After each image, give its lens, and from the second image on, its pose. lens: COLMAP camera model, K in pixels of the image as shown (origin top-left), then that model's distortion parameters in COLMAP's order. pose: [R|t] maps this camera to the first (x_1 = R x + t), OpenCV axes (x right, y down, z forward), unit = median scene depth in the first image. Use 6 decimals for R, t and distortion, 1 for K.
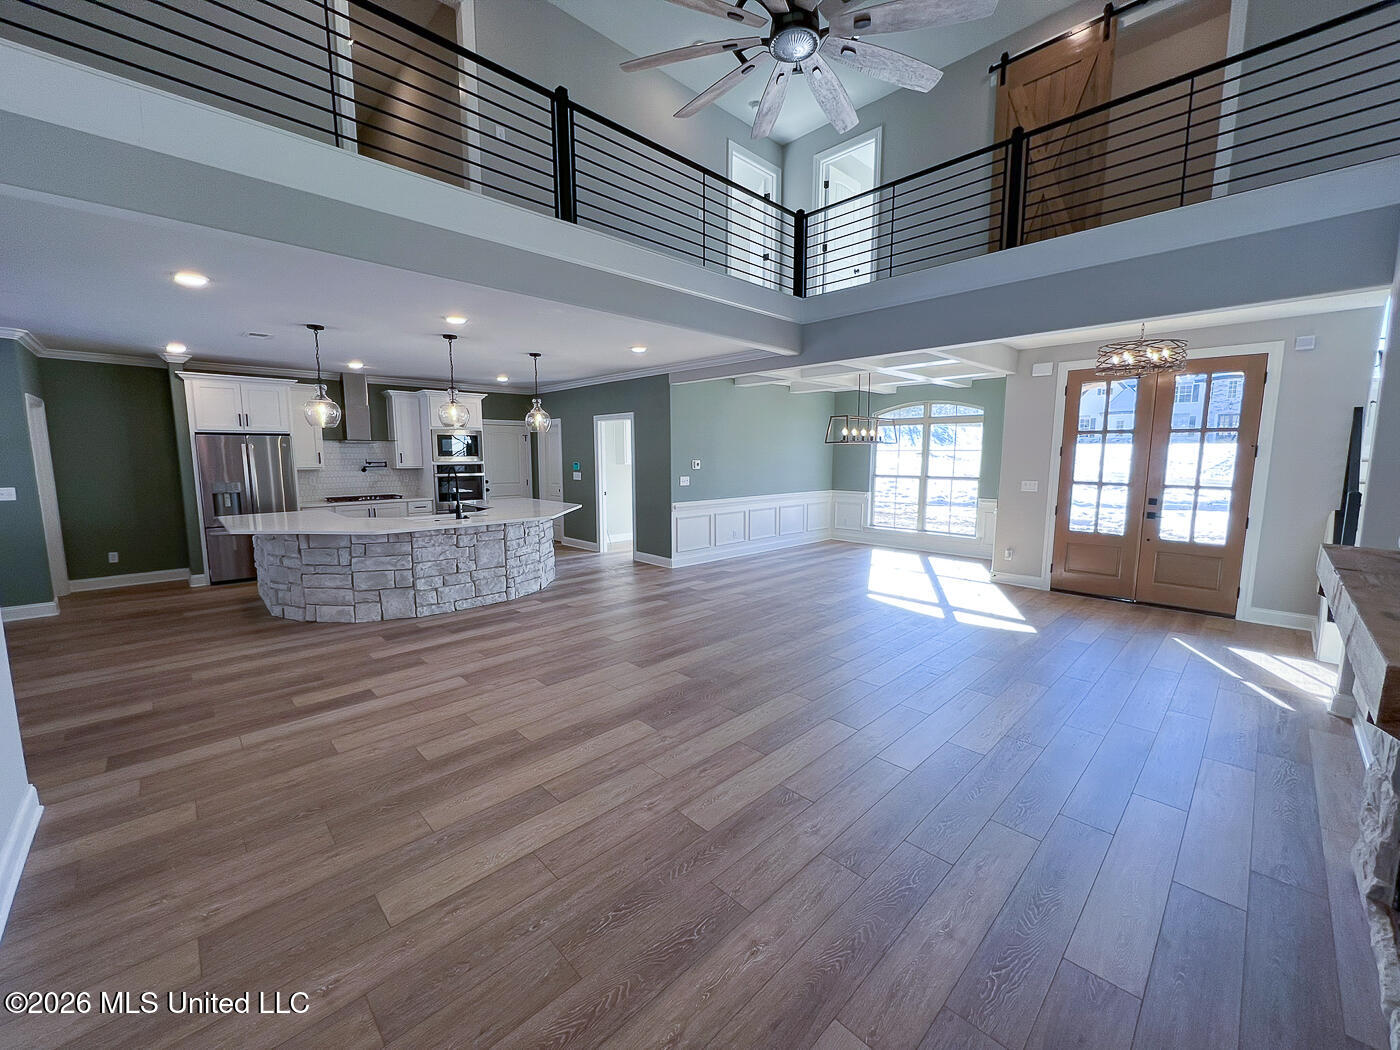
lens RADIAL K [[553.2, 0, 697.9], [0, 553.2, 530.3], [0, 0, 1]] dist [-0.000094, -0.000055]
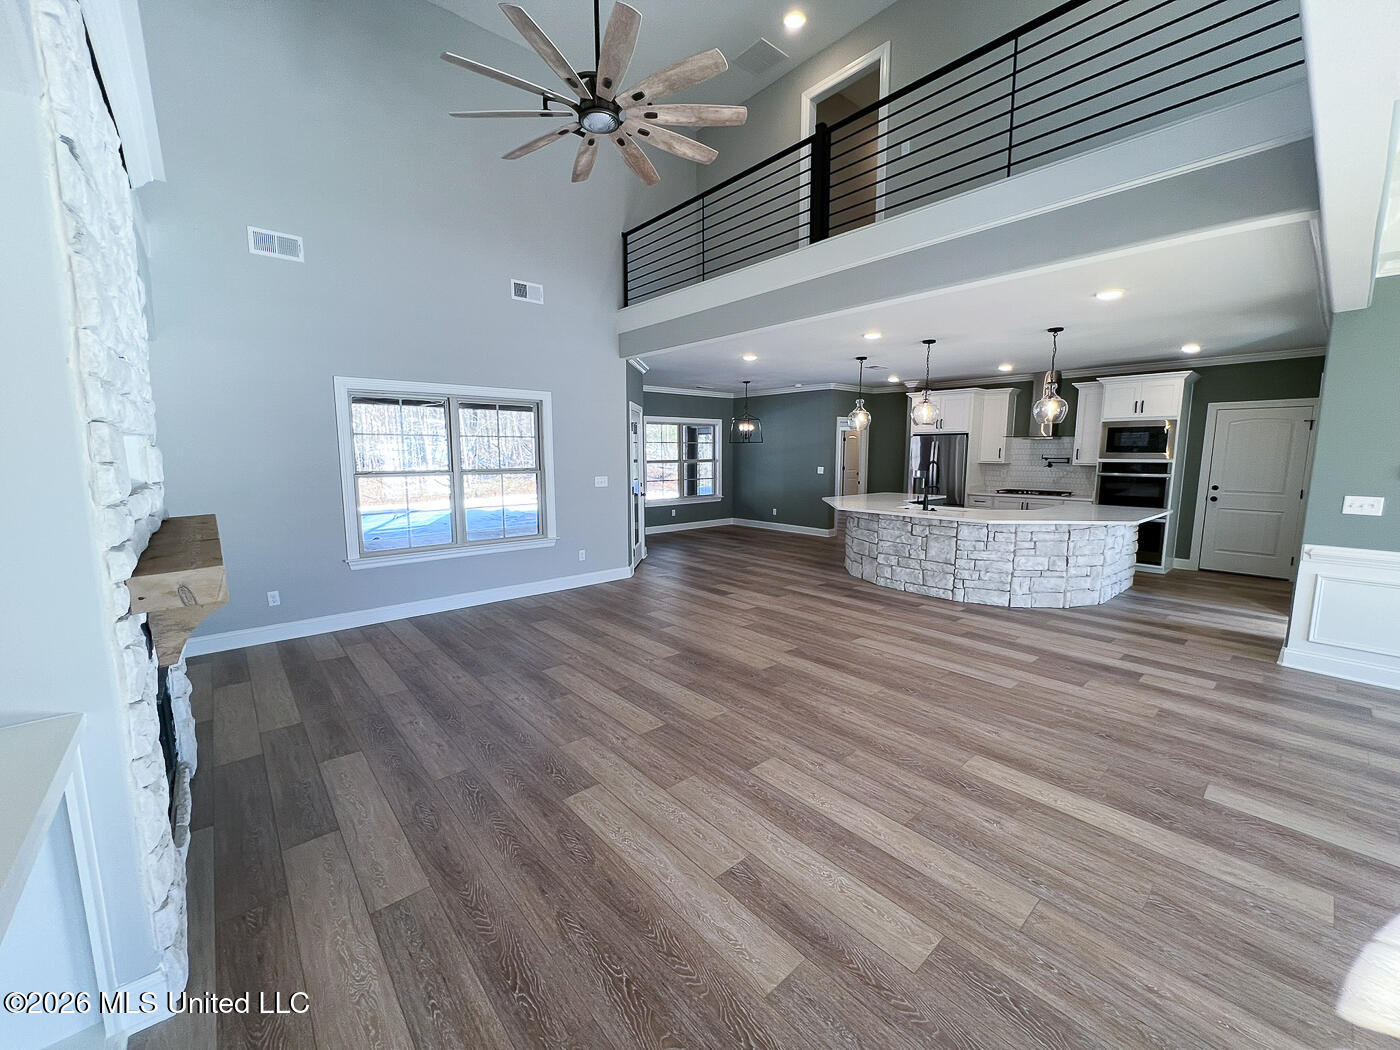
lens RADIAL K [[561.9, 0, 700.0], [0, 561.9, 525.0], [0, 0, 1]] dist [0.001772, 0.000118]
pose [[-0.050545, 0.132849, -0.989847, 0.750283], [-0.136530, 0.980890, 0.138618, -0.093235], [0.989346, 0.142150, -0.031441, 0.670735]]
